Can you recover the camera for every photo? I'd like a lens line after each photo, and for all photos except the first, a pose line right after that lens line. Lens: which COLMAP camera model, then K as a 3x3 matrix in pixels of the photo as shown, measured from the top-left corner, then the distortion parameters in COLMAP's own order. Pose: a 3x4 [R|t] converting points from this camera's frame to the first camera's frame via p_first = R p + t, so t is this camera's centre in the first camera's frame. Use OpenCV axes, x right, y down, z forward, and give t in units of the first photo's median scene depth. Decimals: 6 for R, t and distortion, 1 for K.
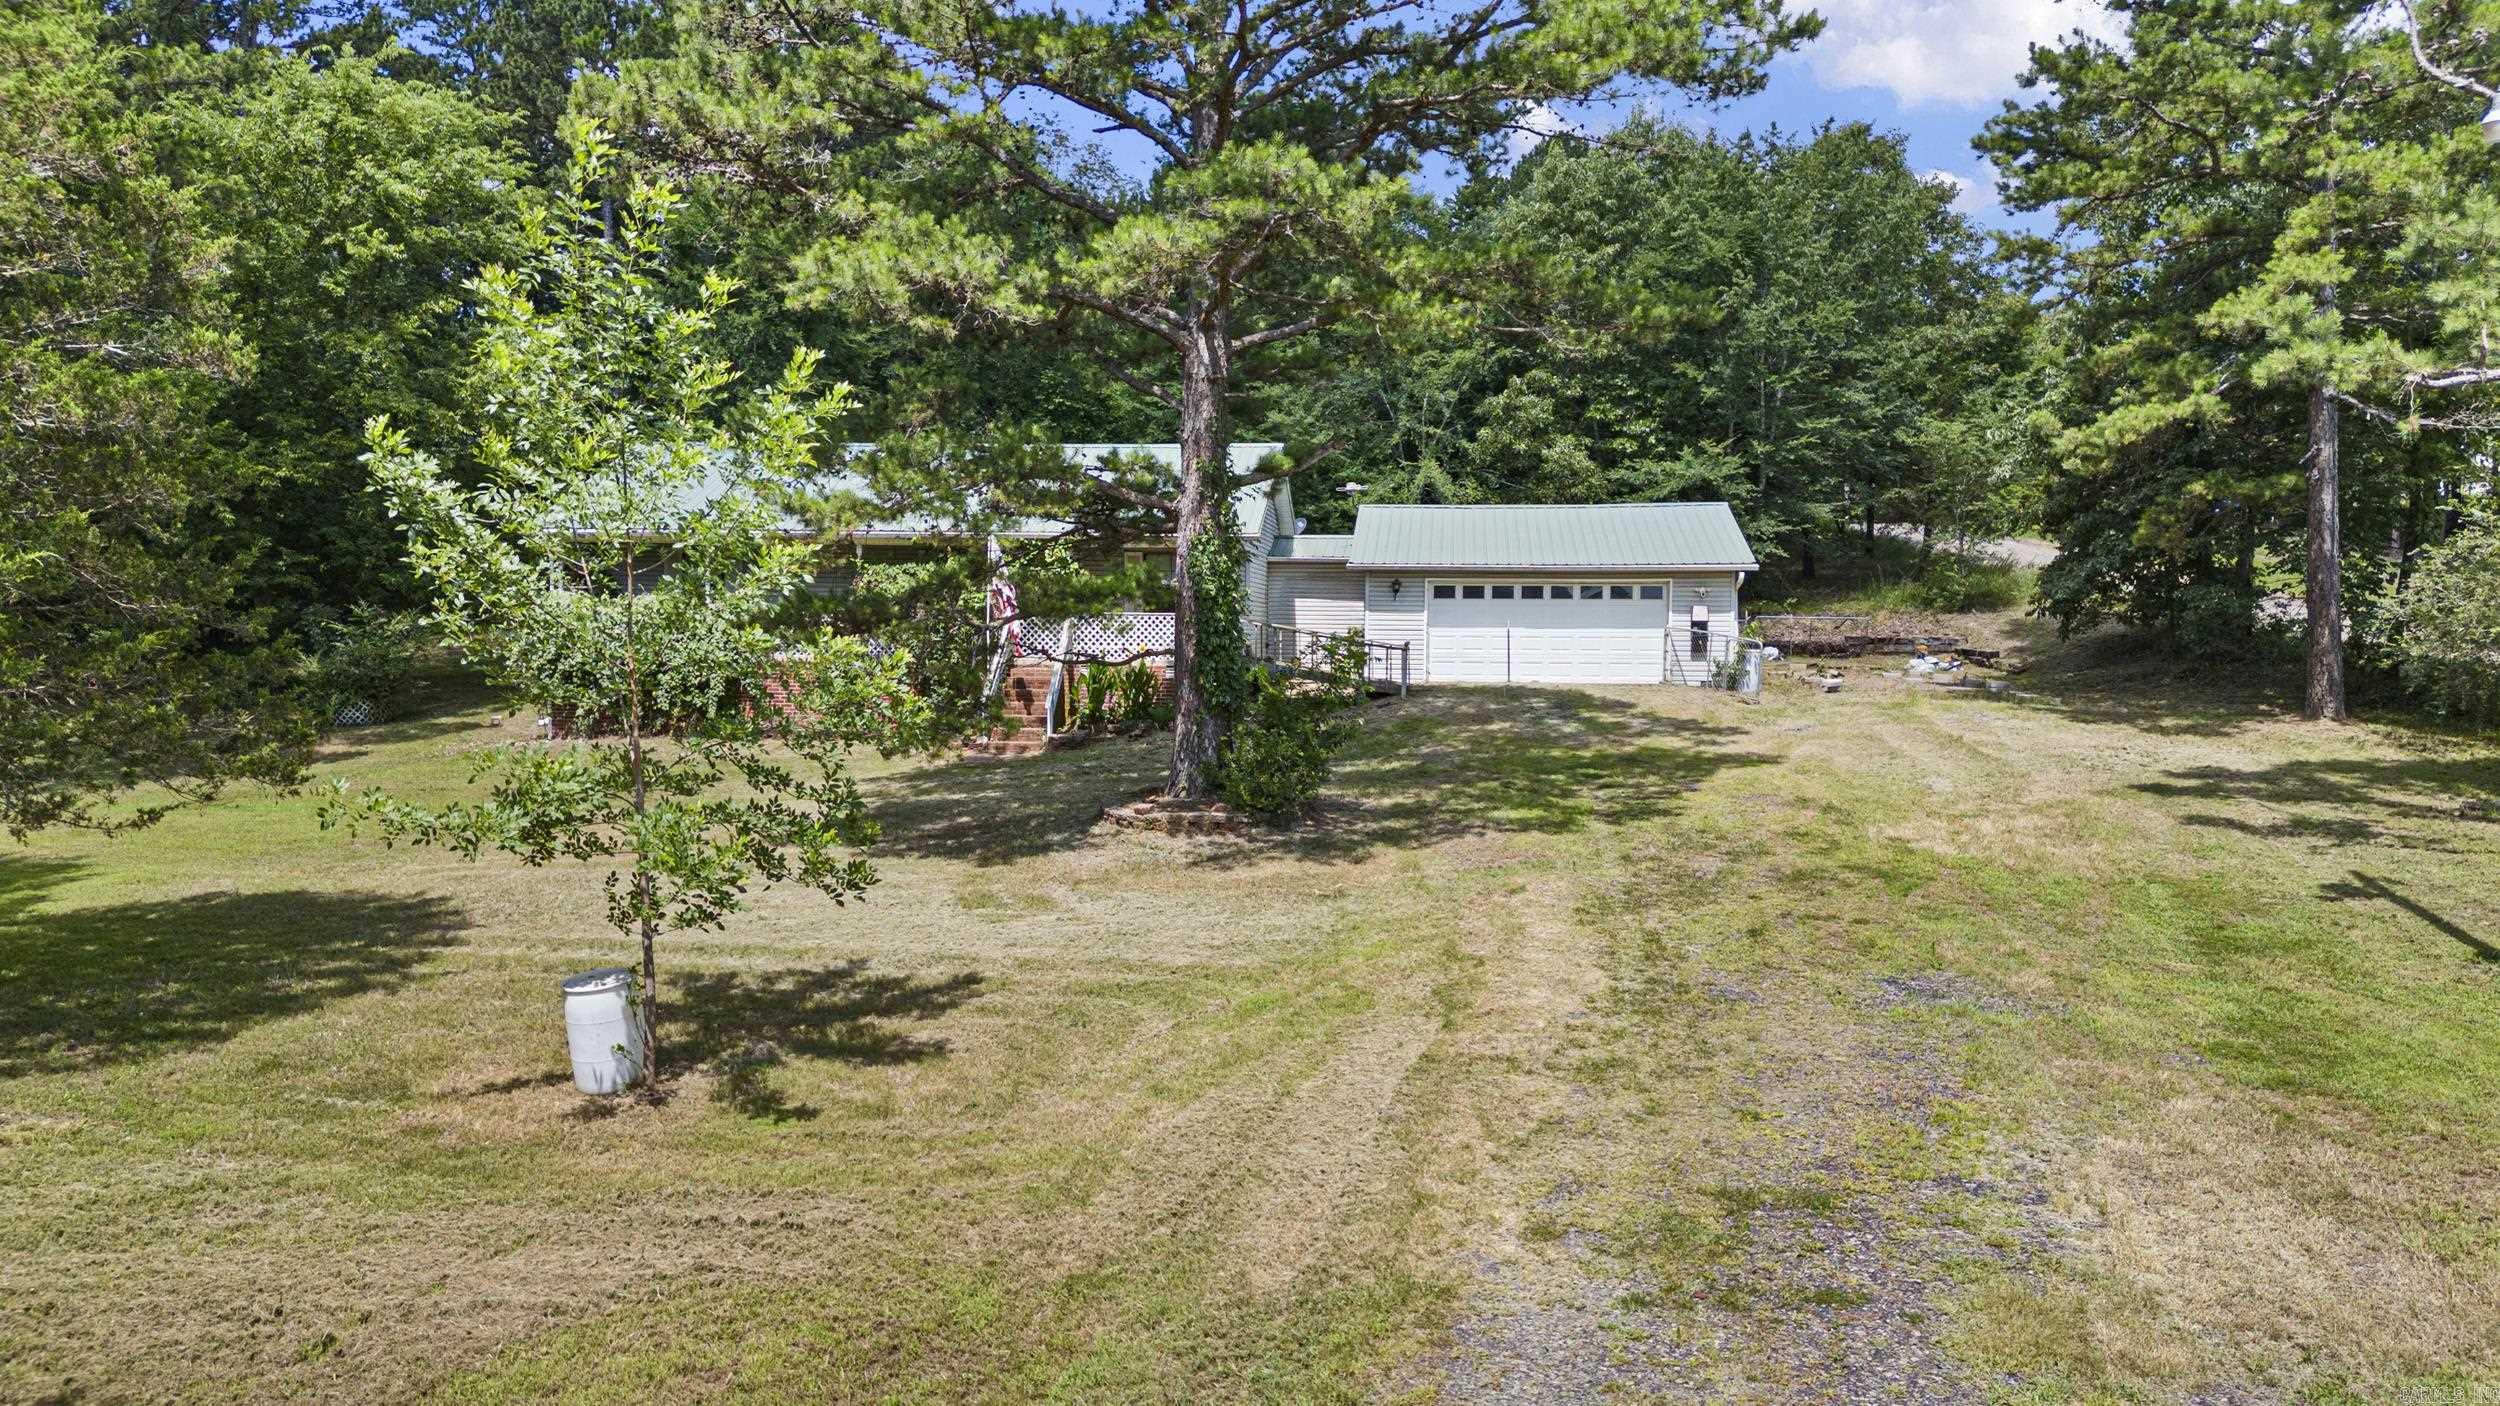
lens RADIAL K [[1801.3, 0, 1306.9], [0, 1801.3, 632.7], [0, 0, 1]] dist [0.376915, -0.000024]
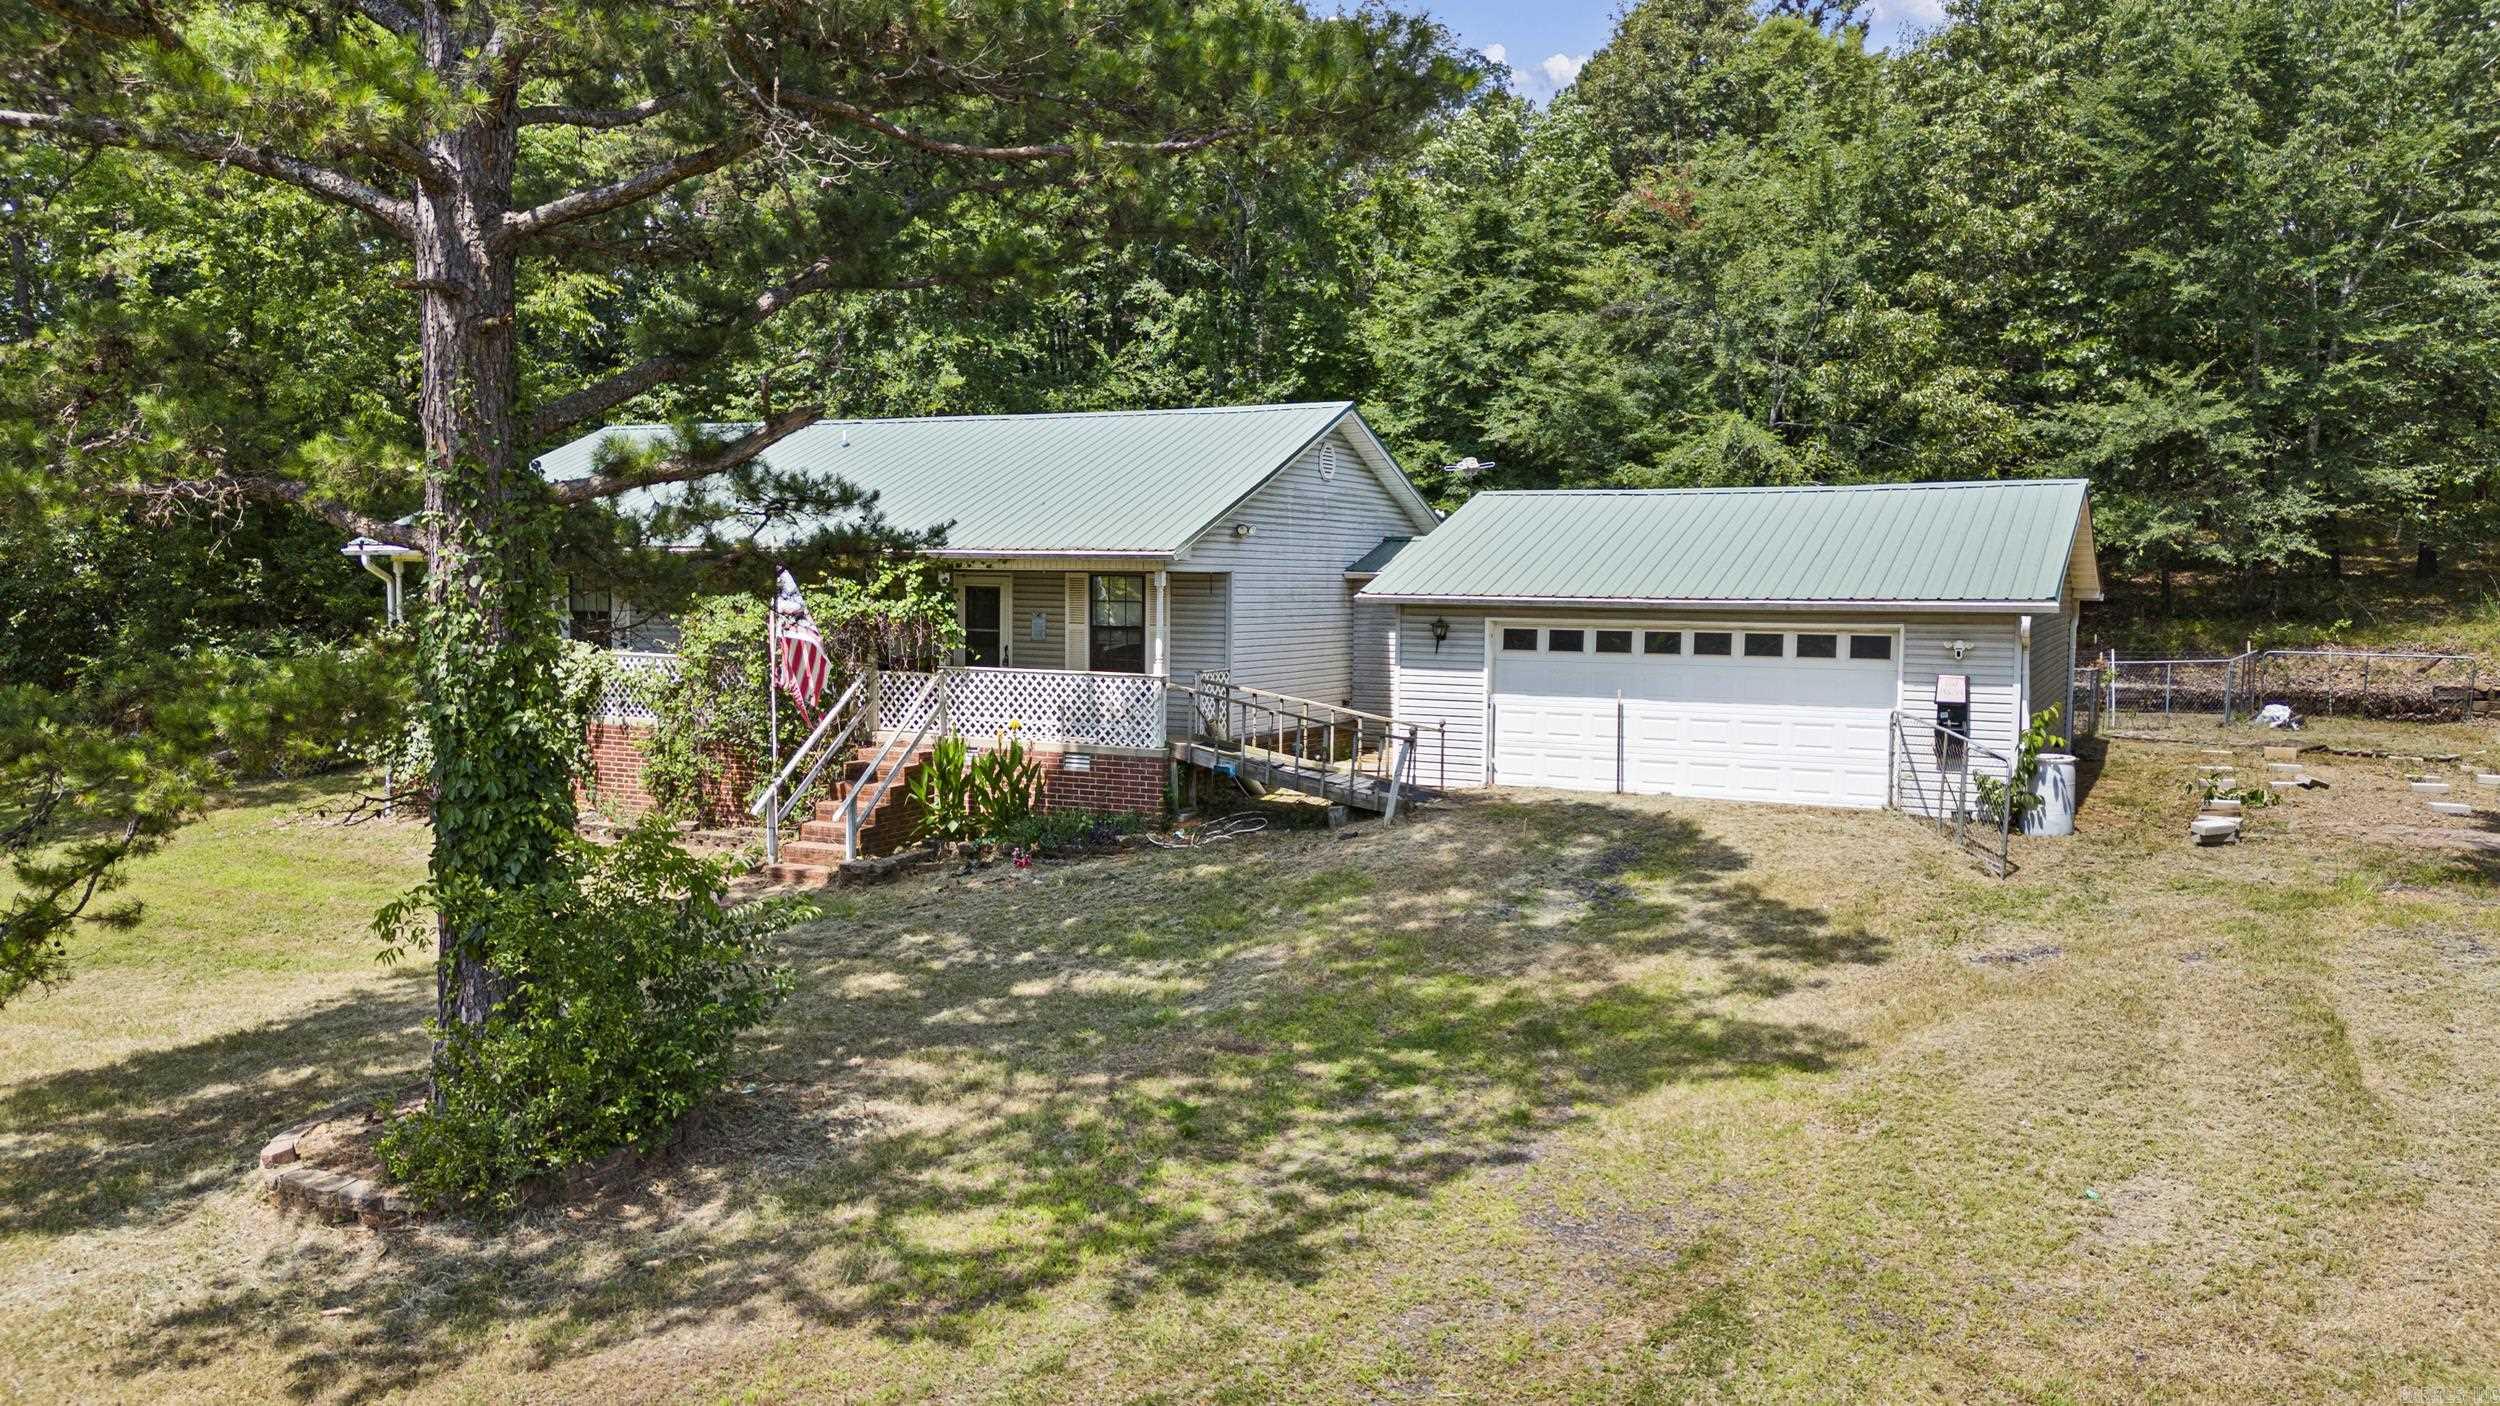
lens RADIAL K [[1811.5, 0, 1250.0], [0, 1811.5, 703.0], [0, 0, 1]] dist [0.068126, -0.000036]
pose [[0.923874, 0.027445, -0.381710, 0.172370], [-0.004450, 0.998128, 0.060995, -0.029085], [0.382670, -0.054653, 0.922267, 0.304314]]
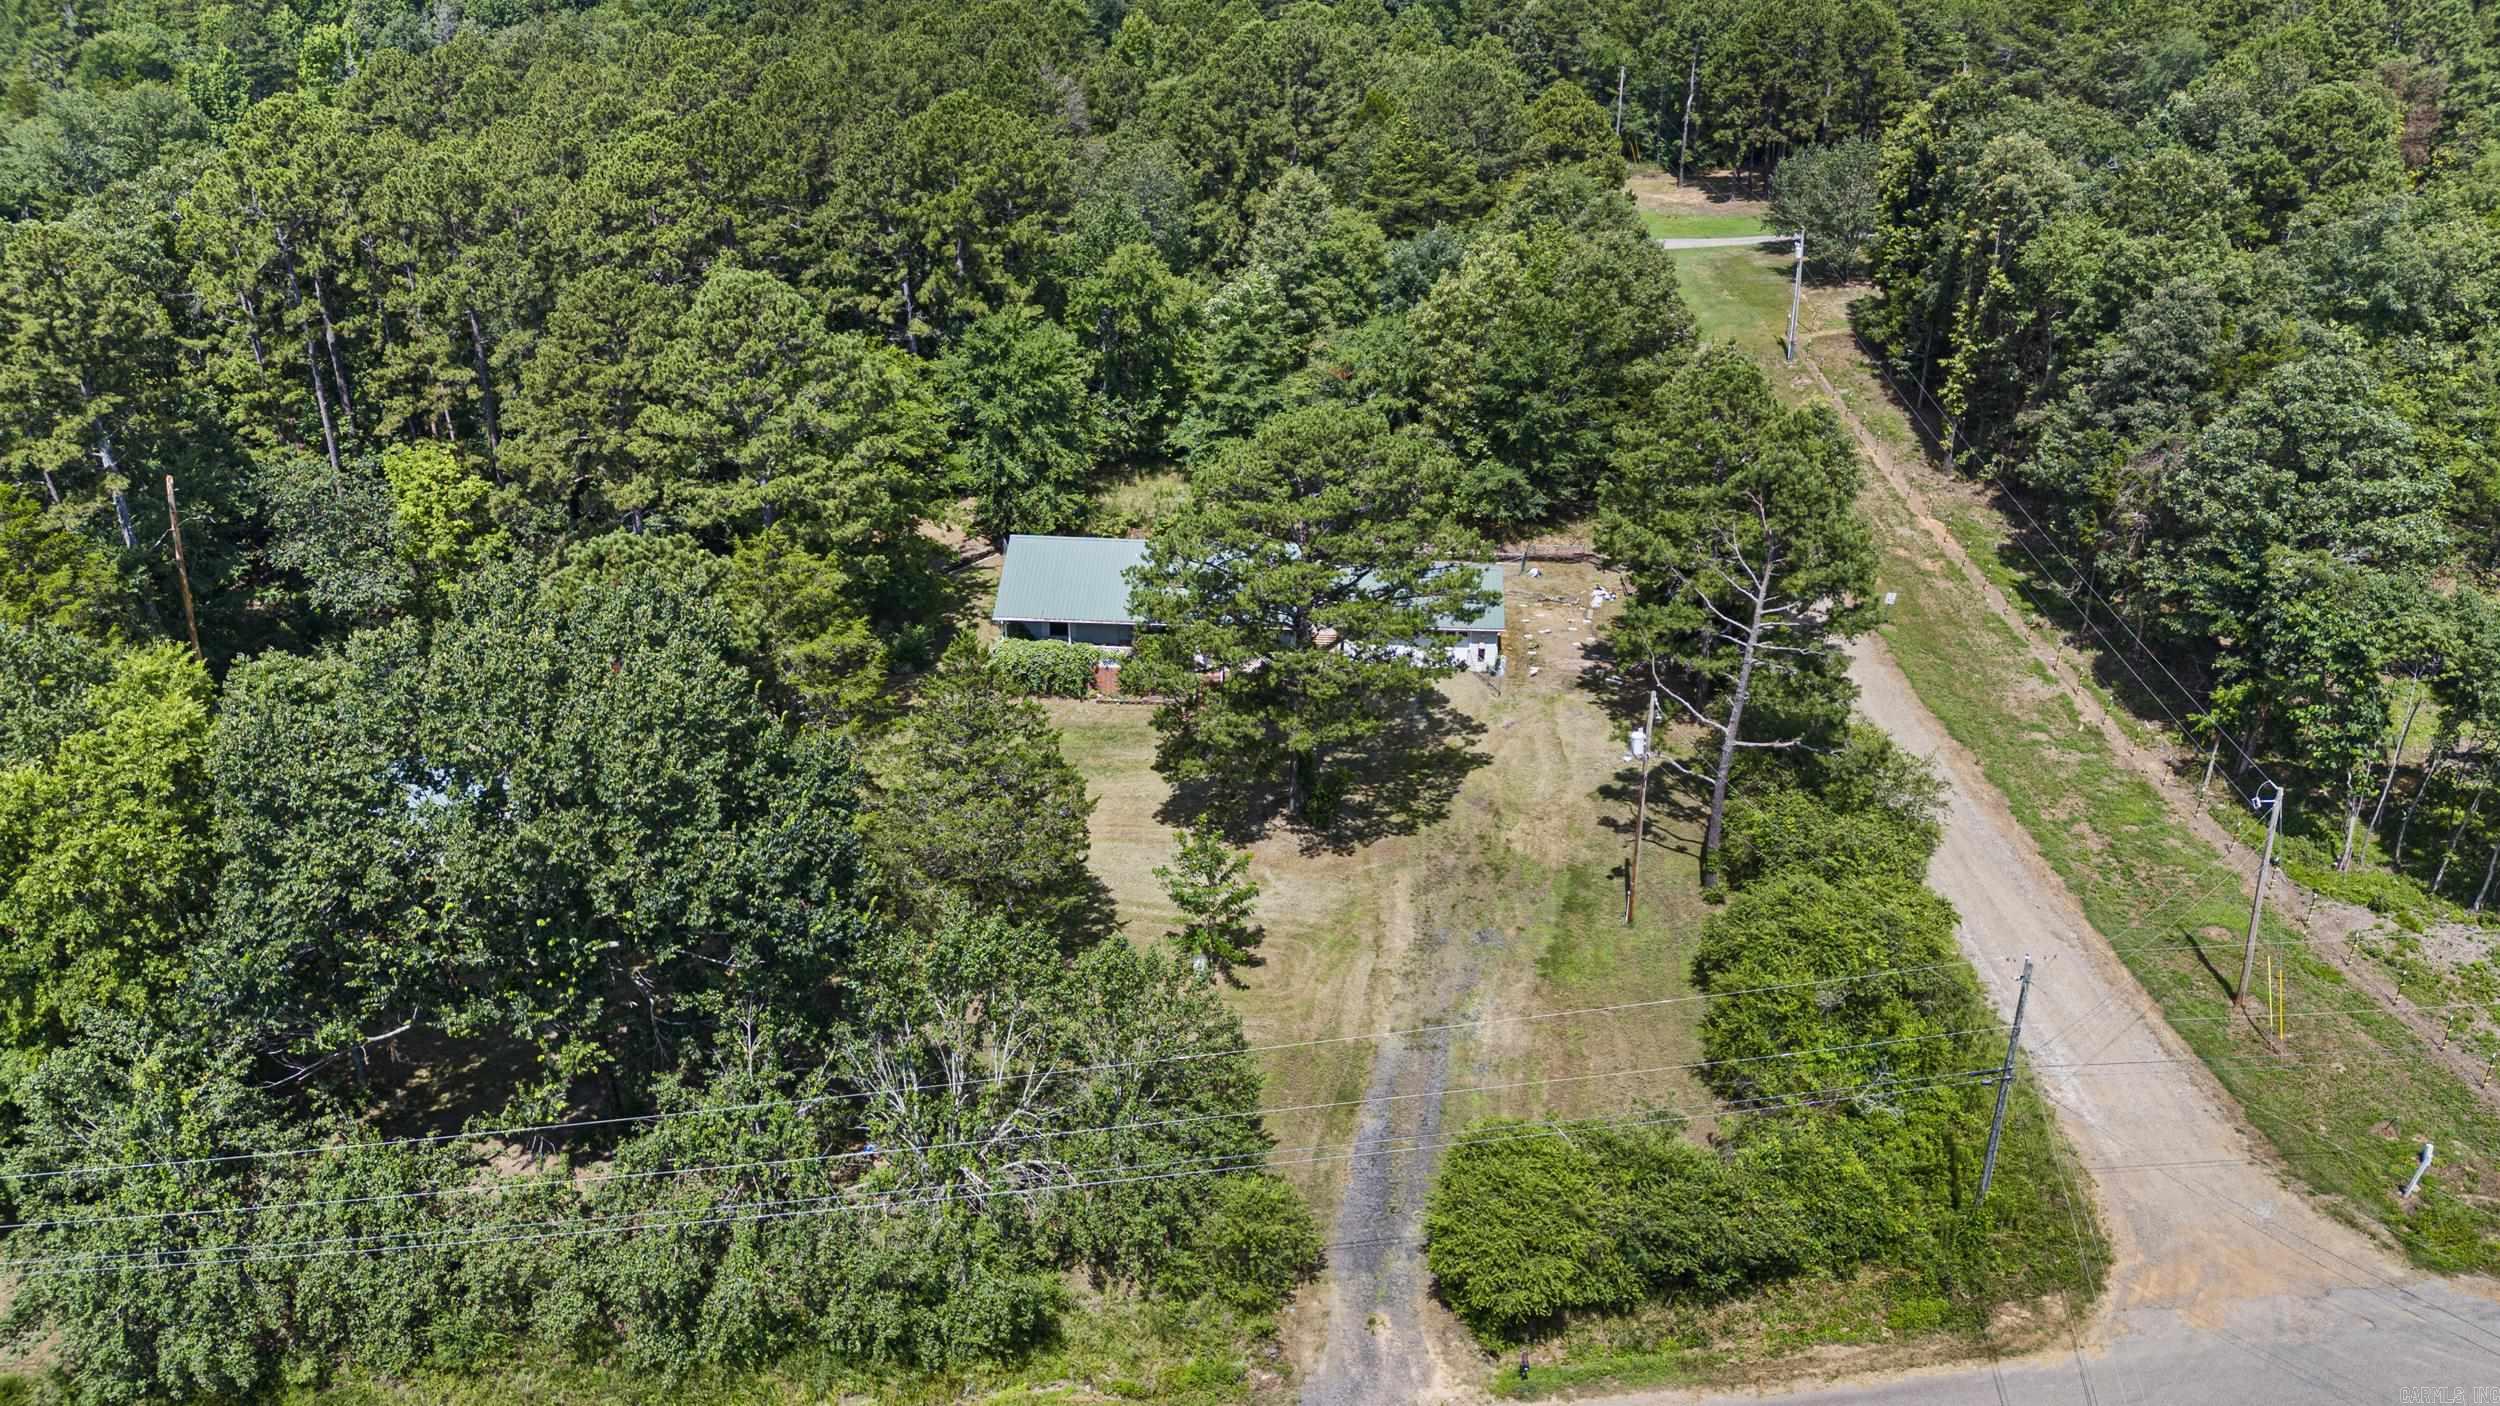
lens RADIAL K [[1811.5, 0, 1250.0], [0, 1811.5, 703.0], [0, 0, 1]] dist [0.068126, -0.000036]
pose [[0.999820, -0.002665, 0.018777, -0.099467], [-0.005254, 0.912403, 0.409260, -0.679961], [-0.018223, -0.409285, 0.912224, -0.886656]]
